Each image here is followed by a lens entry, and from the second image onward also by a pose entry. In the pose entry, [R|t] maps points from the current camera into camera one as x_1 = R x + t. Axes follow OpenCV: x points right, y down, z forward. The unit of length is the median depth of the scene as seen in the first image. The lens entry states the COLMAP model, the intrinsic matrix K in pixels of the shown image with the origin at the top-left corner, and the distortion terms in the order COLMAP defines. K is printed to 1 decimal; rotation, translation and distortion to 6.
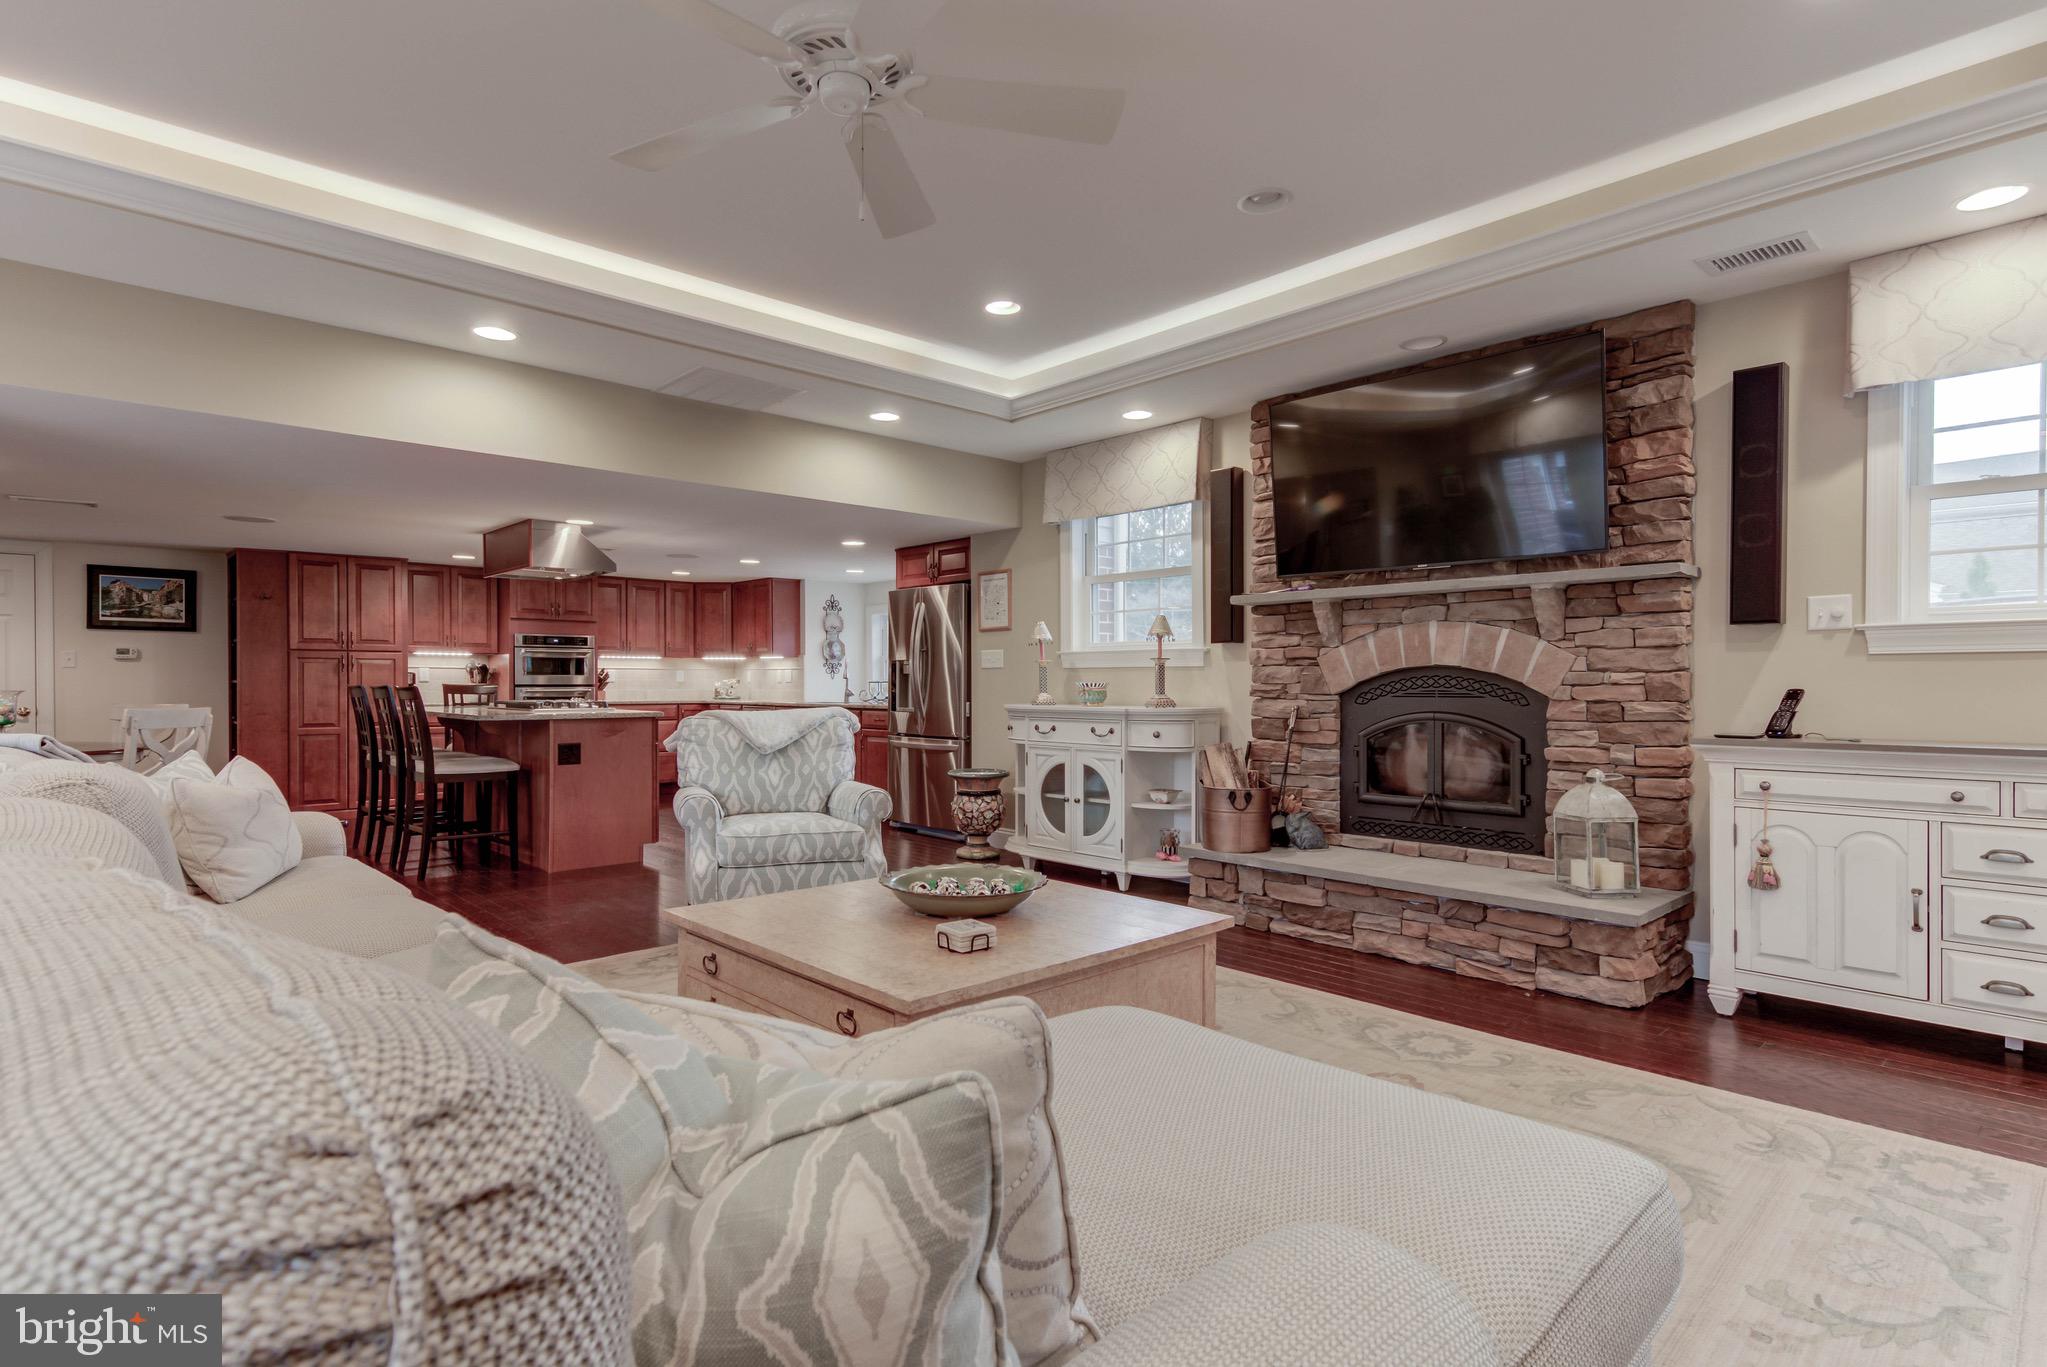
lens RADIAL K [[1024.8, 0, 1022.1], [0, 1024.8, 689.8], [0, 0, 1]] dist [0.023366, -0.009632]
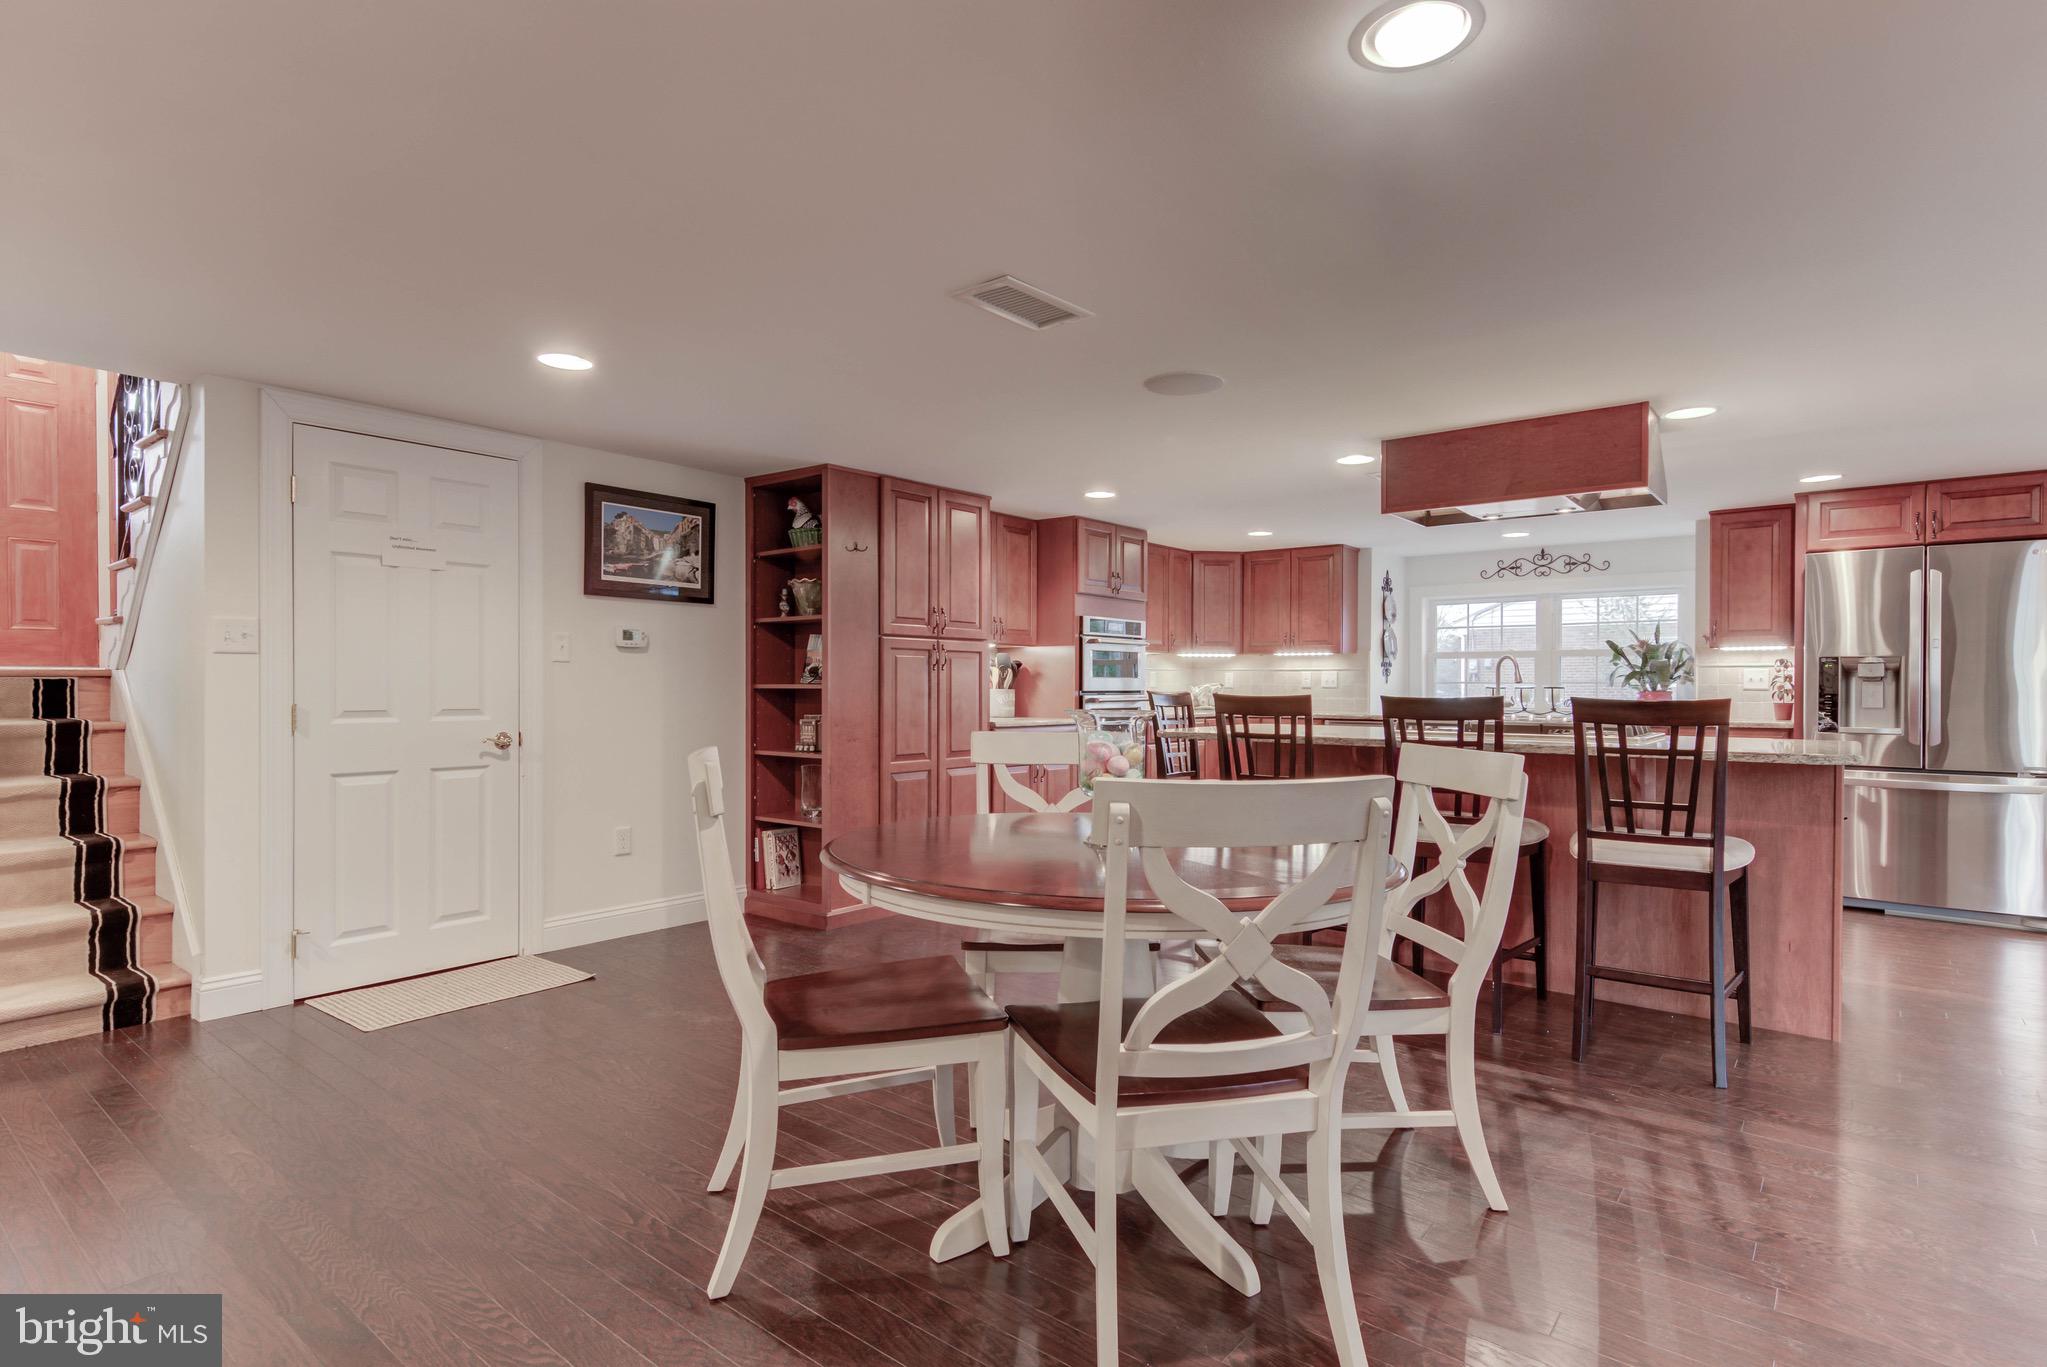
lens RADIAL K [[1024.8, 0, 1019.5], [0, 1024.8, 691.5], [0, 0, 1]] dist [0.023366, -0.009632]
pose [[0.990204, 0.001409, 0.139623, -0.688893], [-0.001229, 0.999998, -0.001378, -0.004343], [-0.139625, 0.001193, 0.990204, 0.372865]]
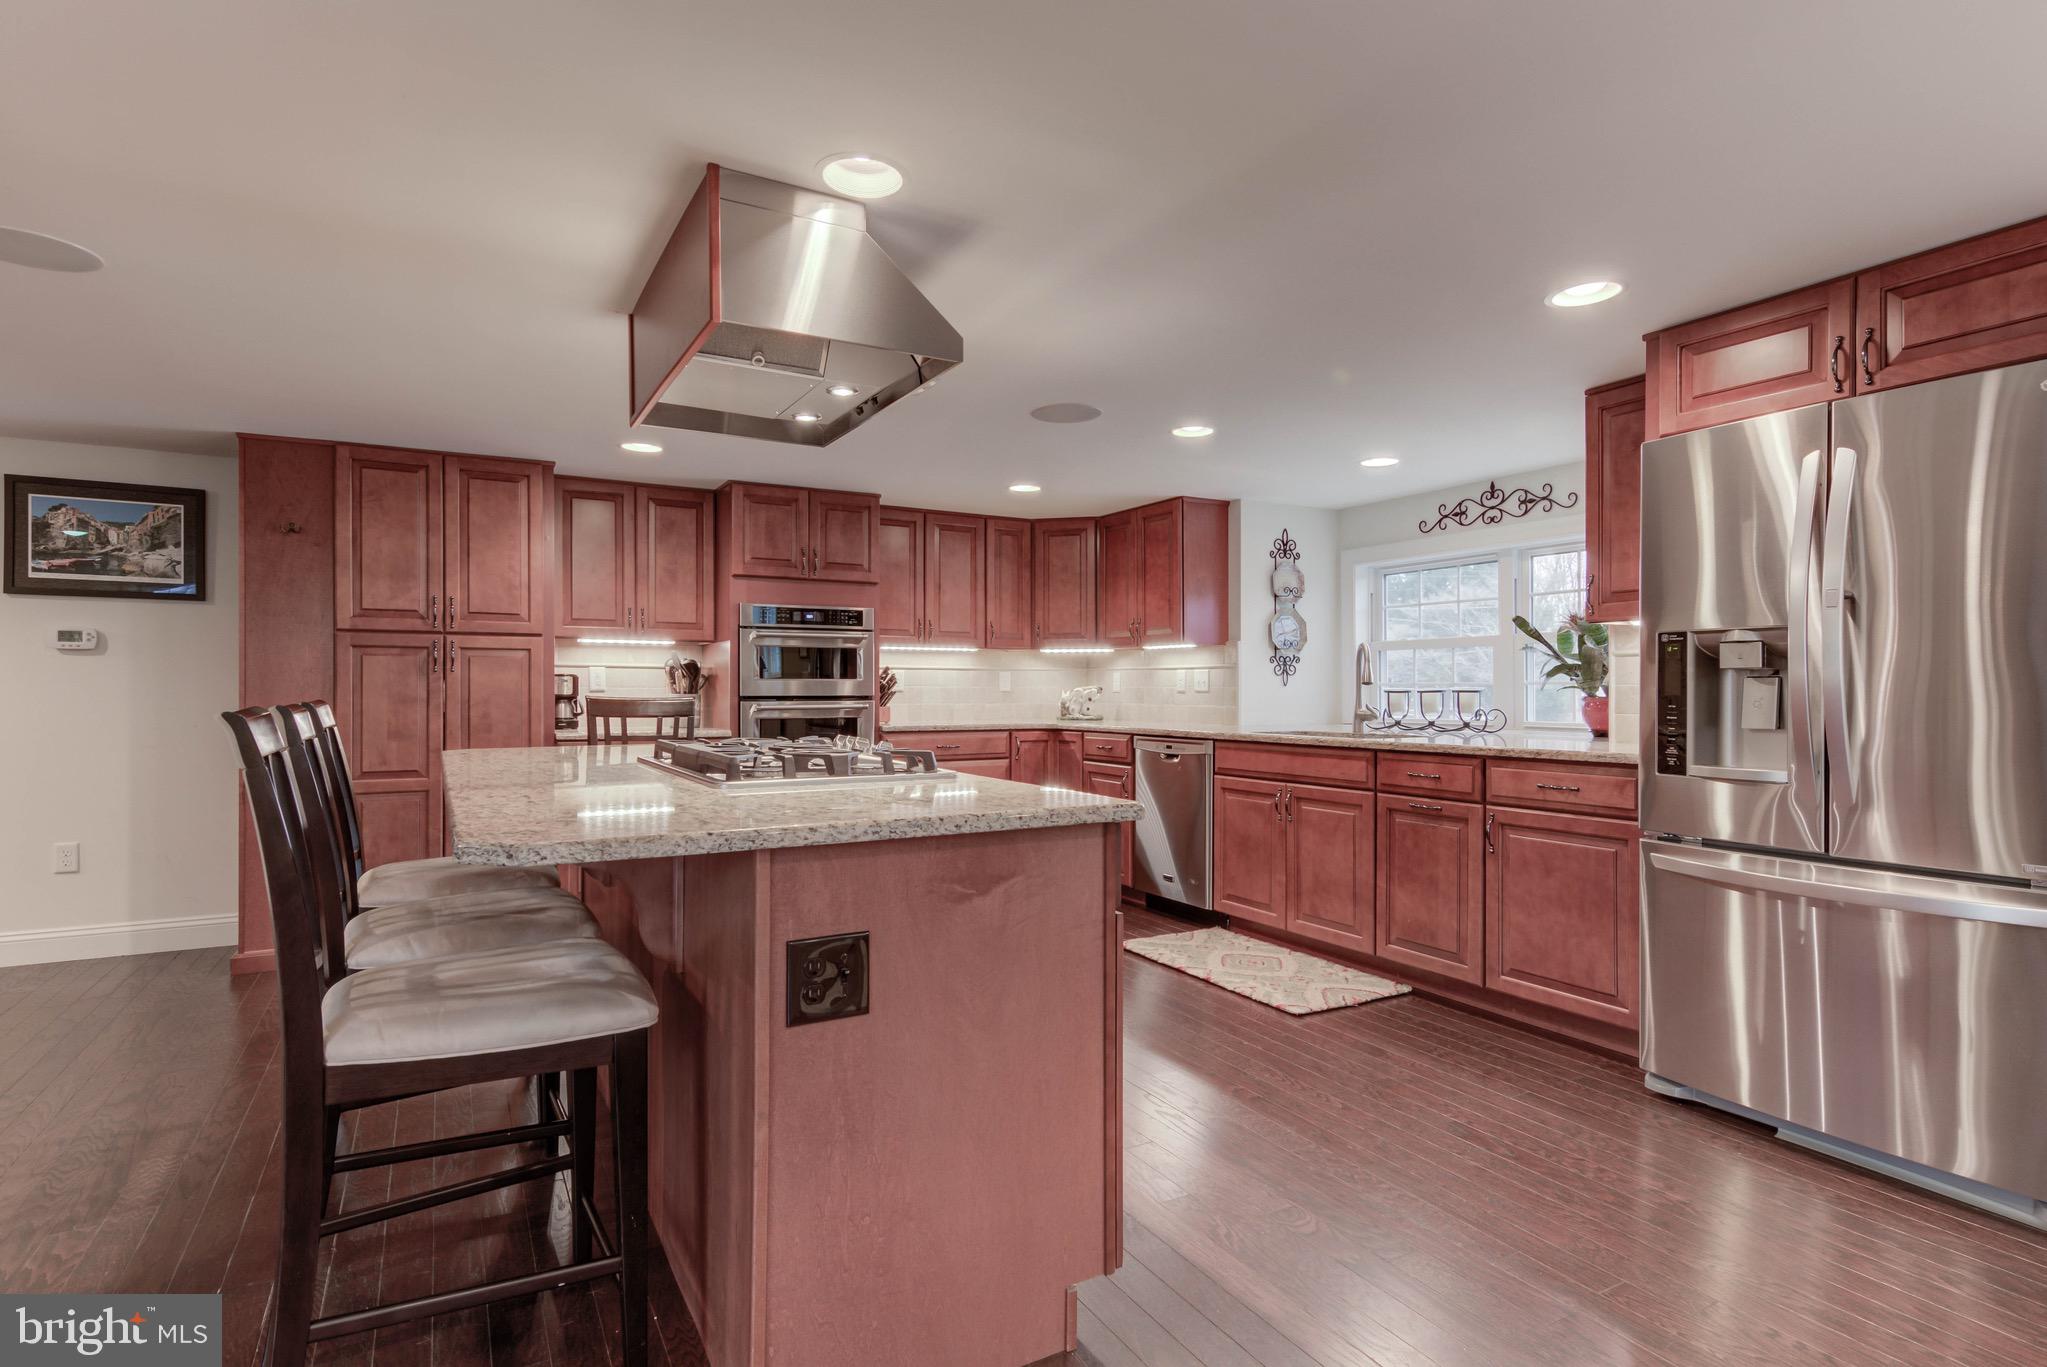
lens RADIAL K [[1024.8, 0, 1020.4], [0, 1024.8, 690.0], [0, 0, 1]] dist [0.023366, -0.009632]
pose [[0.972826, -0.000073, -0.231538, -0.242988], [-0.001631, 0.999973, -0.007170, -0.005326], [0.231533, 0.007353, 0.972799, 0.553581]]
